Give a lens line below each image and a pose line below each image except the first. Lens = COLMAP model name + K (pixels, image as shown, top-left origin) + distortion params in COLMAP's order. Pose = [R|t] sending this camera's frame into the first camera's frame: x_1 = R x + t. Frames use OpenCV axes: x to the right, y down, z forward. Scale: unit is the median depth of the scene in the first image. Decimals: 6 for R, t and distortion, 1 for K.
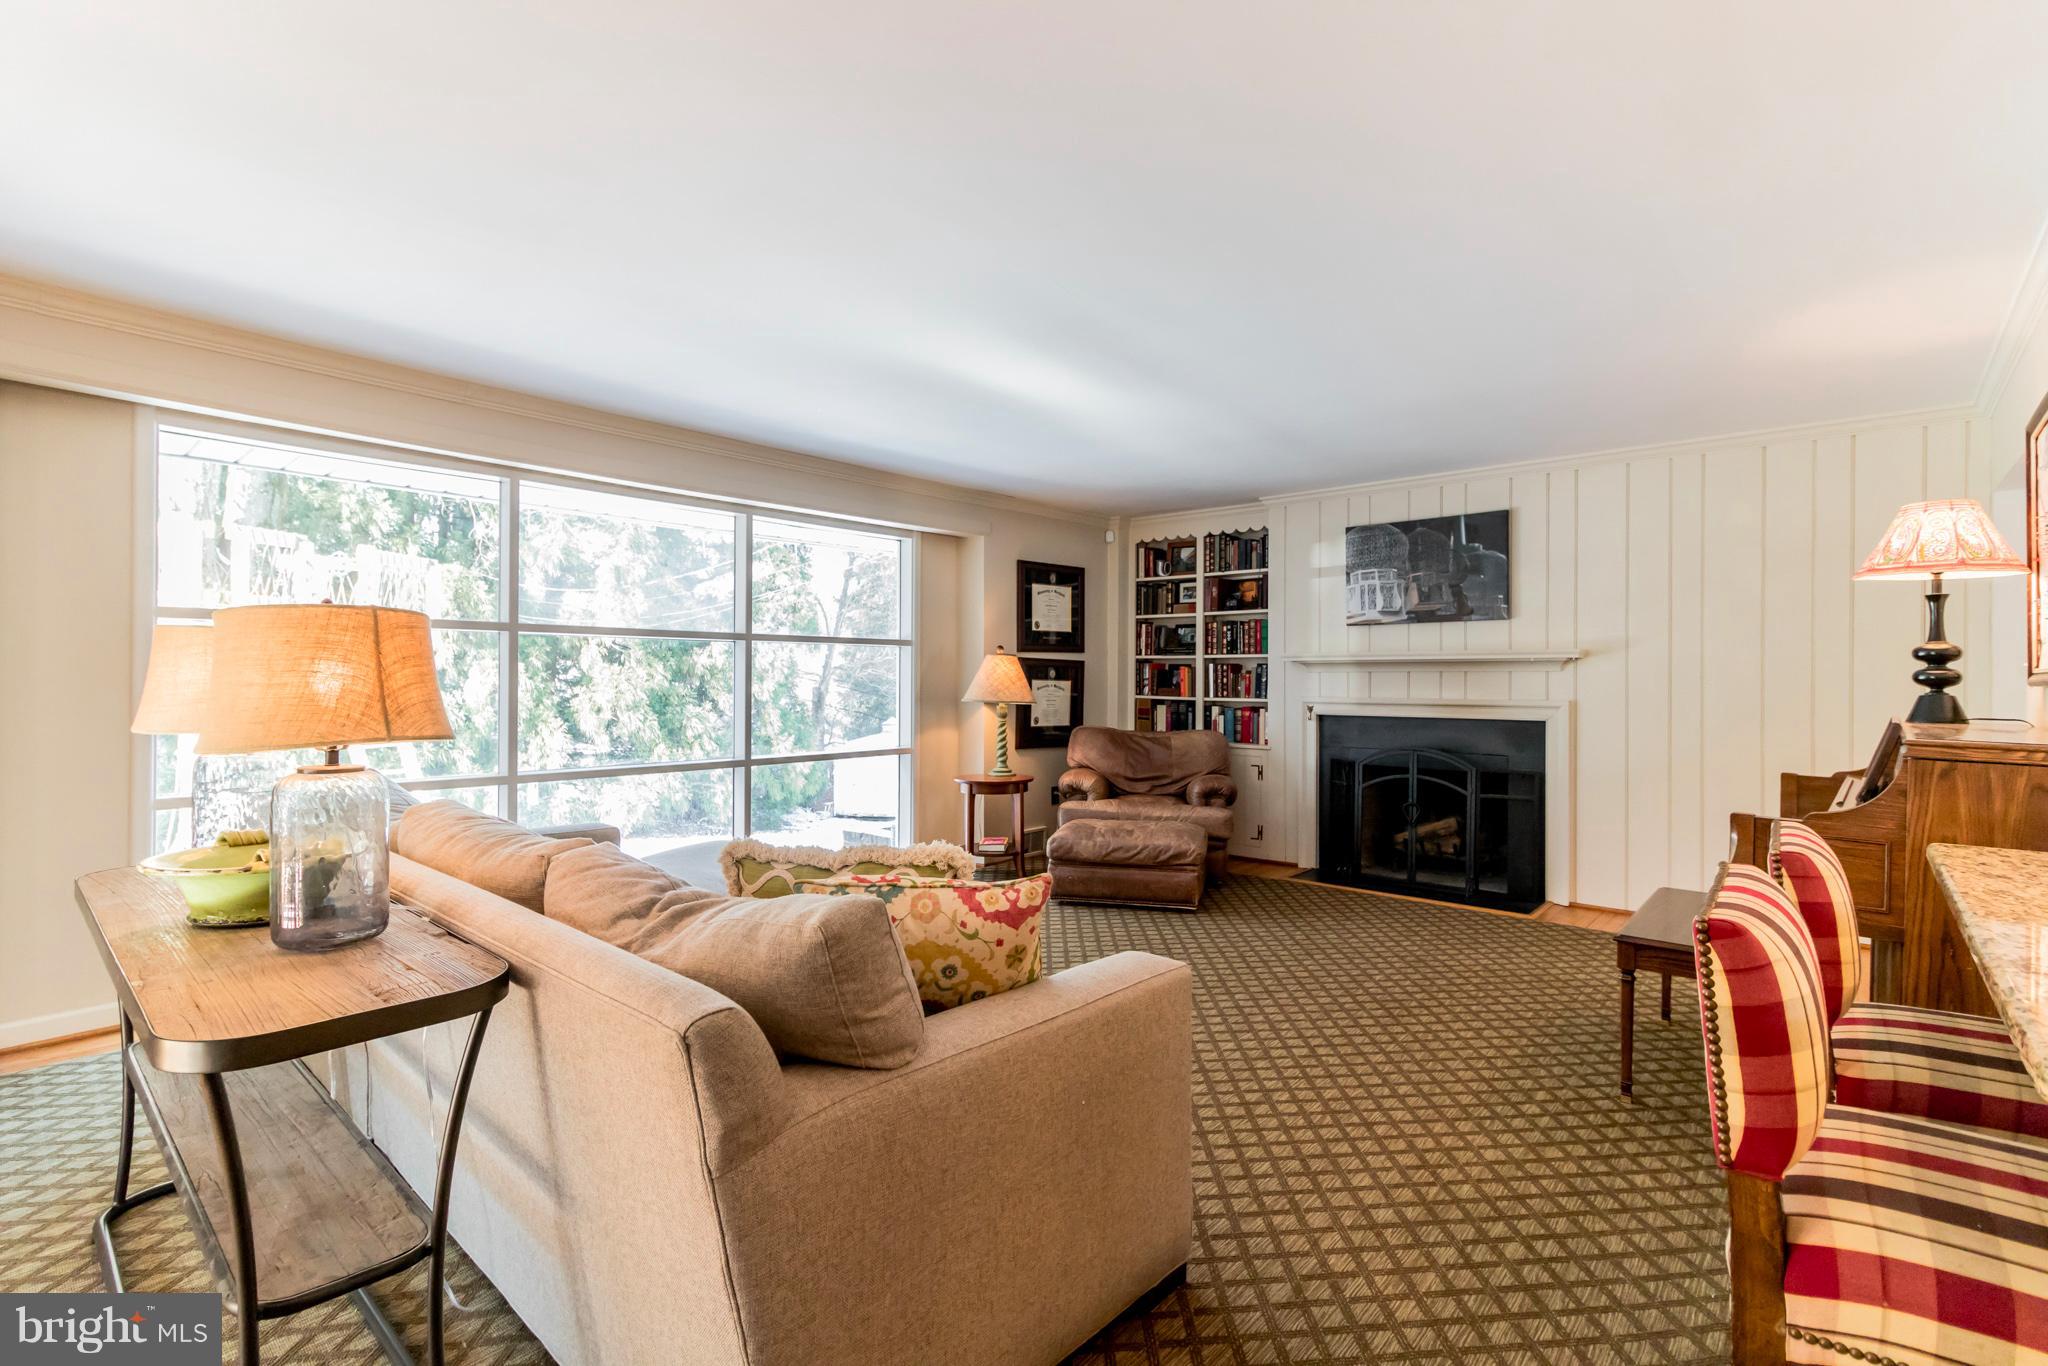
lens RADIAL K [[959.8, 0, 1027.5], [0, 959.8, 671.2], [0, 0, 1]] dist [0.001413, -0.000015]
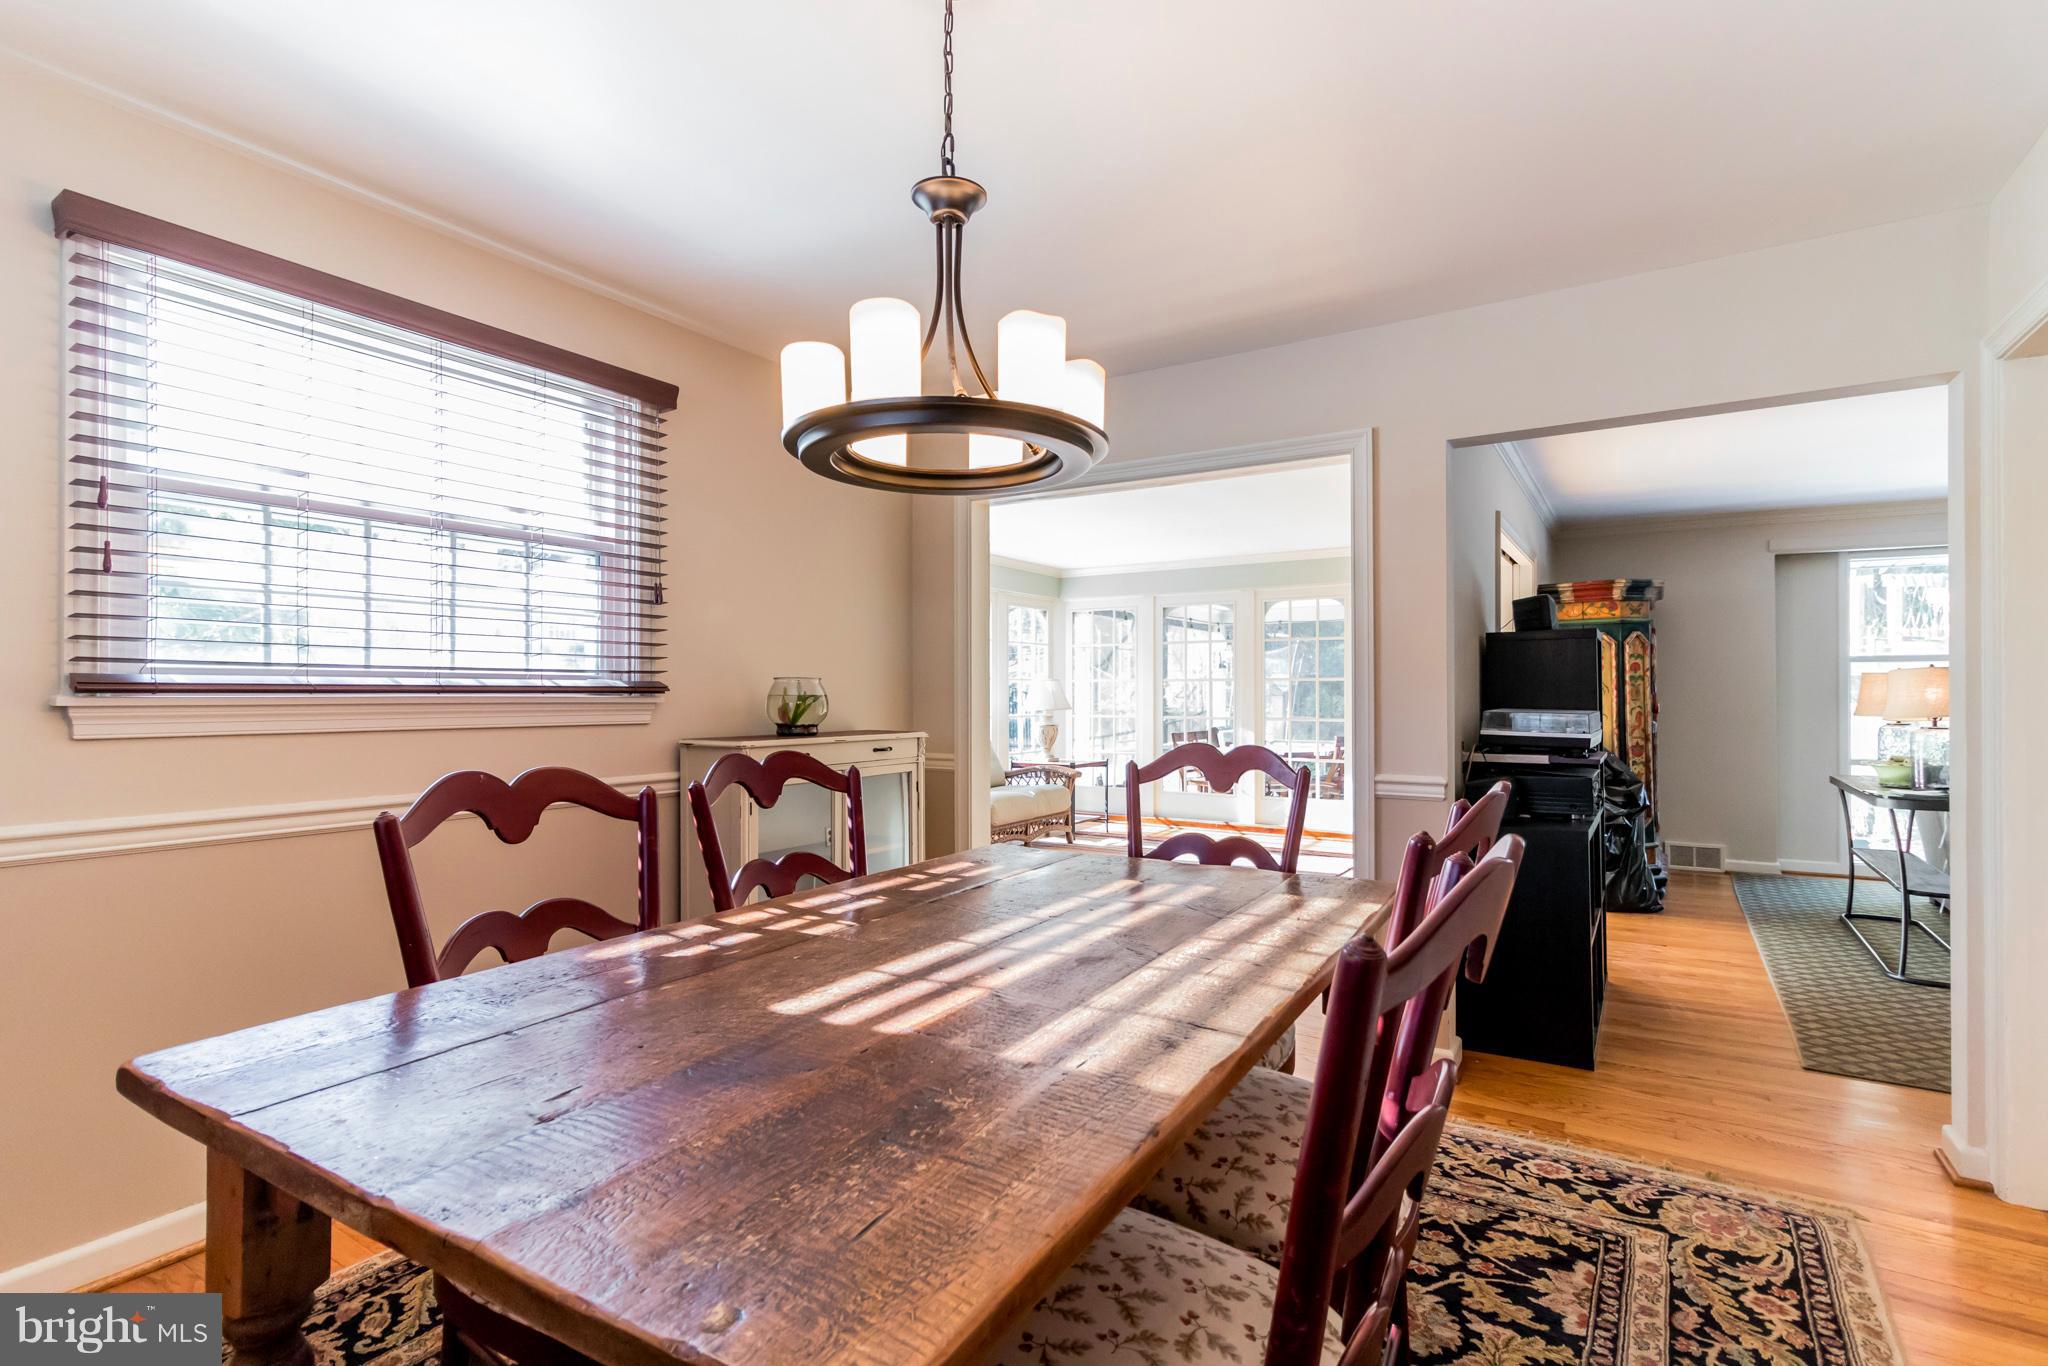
lens RADIAL K [[975.4, 0, 1024.0], [0, 975.4, 683.0], [0, 0, 1]] dist [0.000974, 0.000051]
pose [[0.155490, -0.013934, -0.987739, 0.378507], [0.008479, 0.999883, -0.012770, -0.002325], [0.987801, -0.006389, 0.155589, -0.464917]]
